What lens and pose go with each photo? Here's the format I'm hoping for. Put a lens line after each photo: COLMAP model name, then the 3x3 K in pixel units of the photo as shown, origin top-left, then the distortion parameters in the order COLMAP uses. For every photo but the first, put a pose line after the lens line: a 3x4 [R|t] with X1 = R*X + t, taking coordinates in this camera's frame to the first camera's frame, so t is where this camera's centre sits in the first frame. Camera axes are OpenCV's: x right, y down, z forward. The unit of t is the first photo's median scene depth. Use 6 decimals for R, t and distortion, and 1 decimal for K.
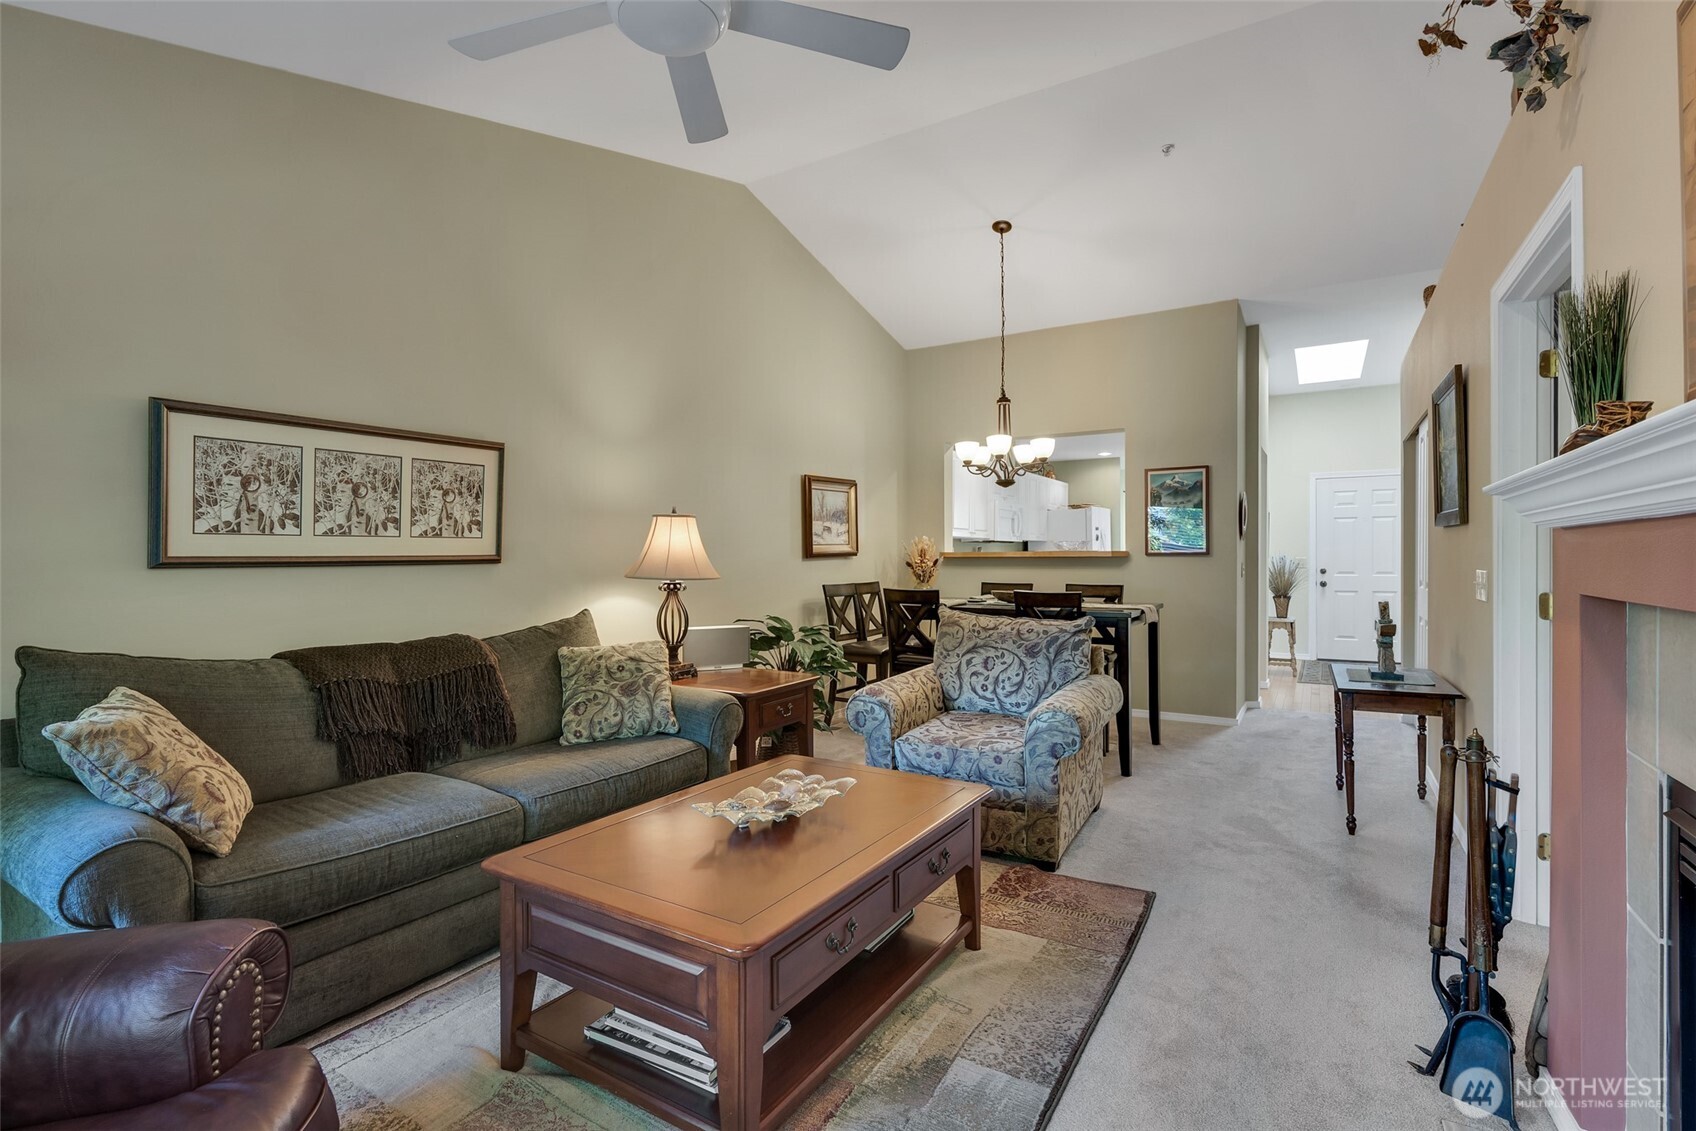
lens RADIAL K [[784.2, 0, 853.2], [0, 784.2, 561.1], [0, 0, 1]] dist [-0.004832, 0.000038]
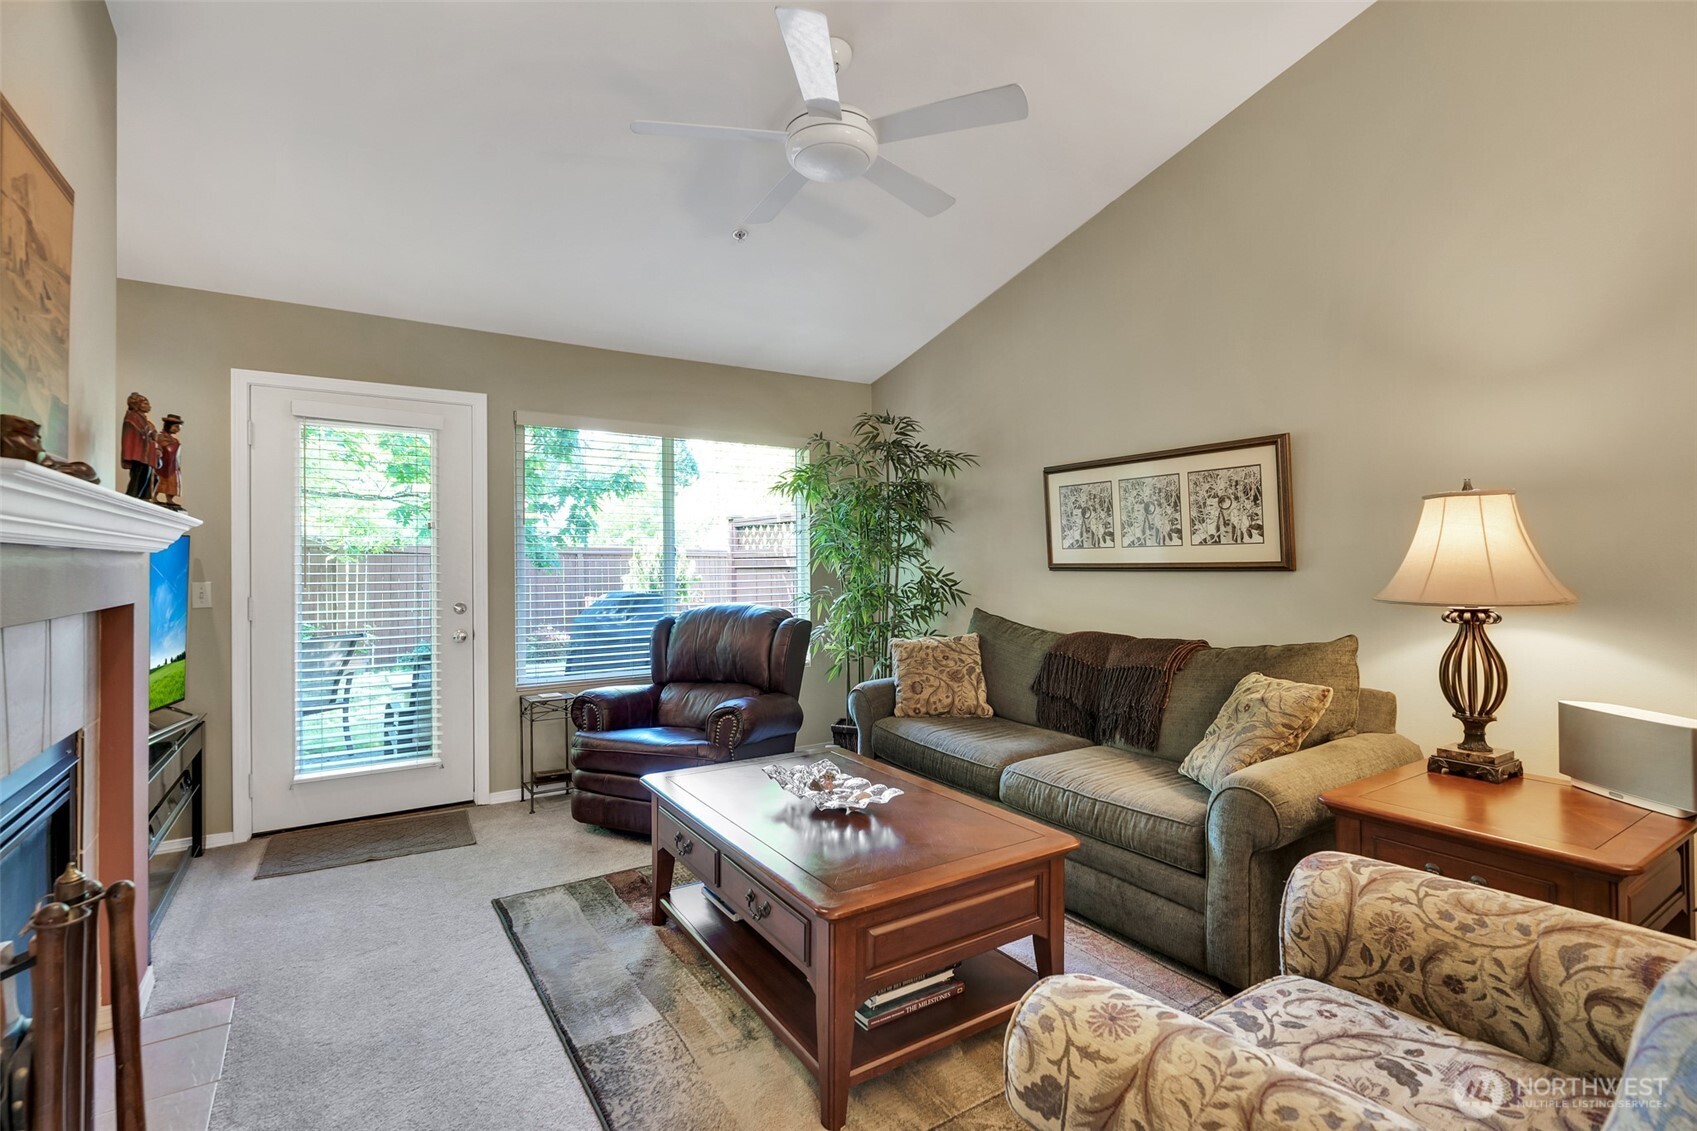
lens RADIAL K [[784.6, 0, 840.7], [0, 784.6, 558.8], [0, 0, 1]] dist [-0.004832, 0.000038]
pose [[-0.433932, 0.001031, -0.900945, 0.606938], [0.001663, 0.999999, 0.000343, -0.012798], [0.900944, -0.001349, -0.433934, 1.011187]]
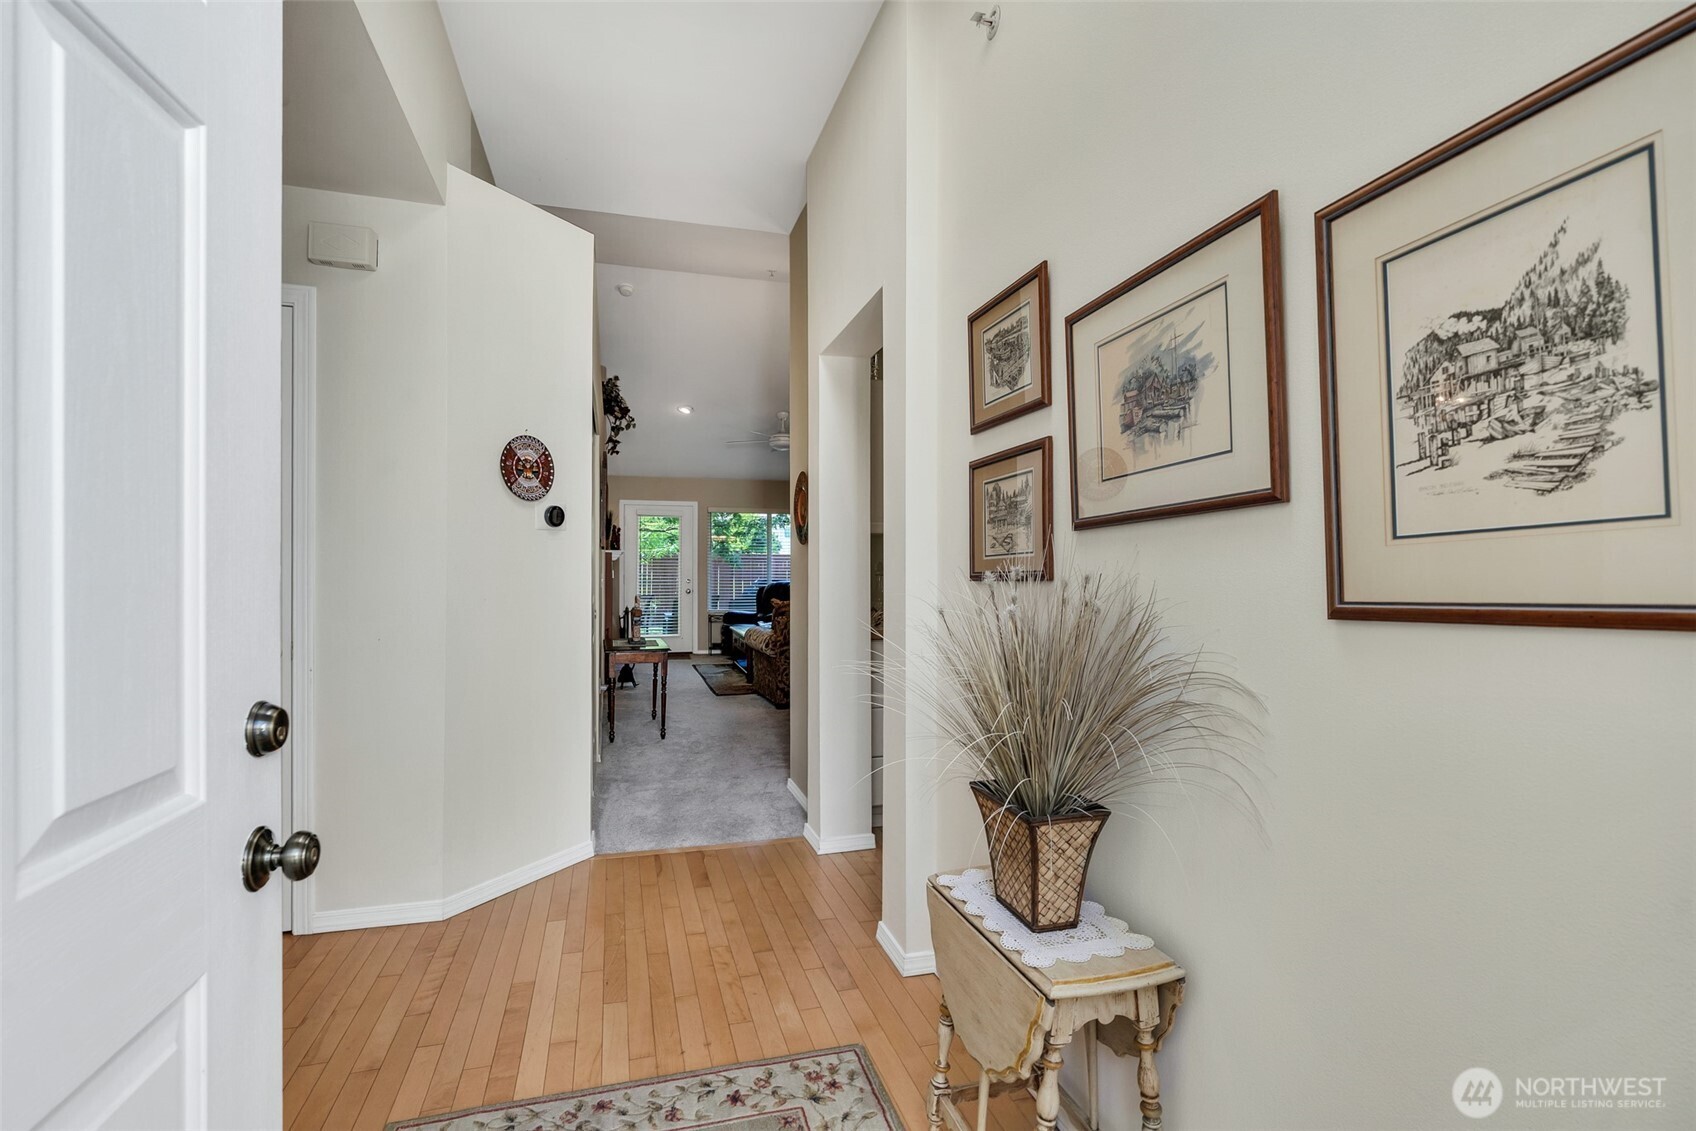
lens RADIAL K [[784.2, 0, 845.9], [0, 784.2, 561.1], [0, 0, 1]] dist [-0.004832, 0.000038]
pose [[-0.678515, 0.007780, -0.734545, 1.944067], [0.008862, 0.999958, 0.002406, -0.033569], [0.734533, -0.004877, -0.678556, 2.995710]]
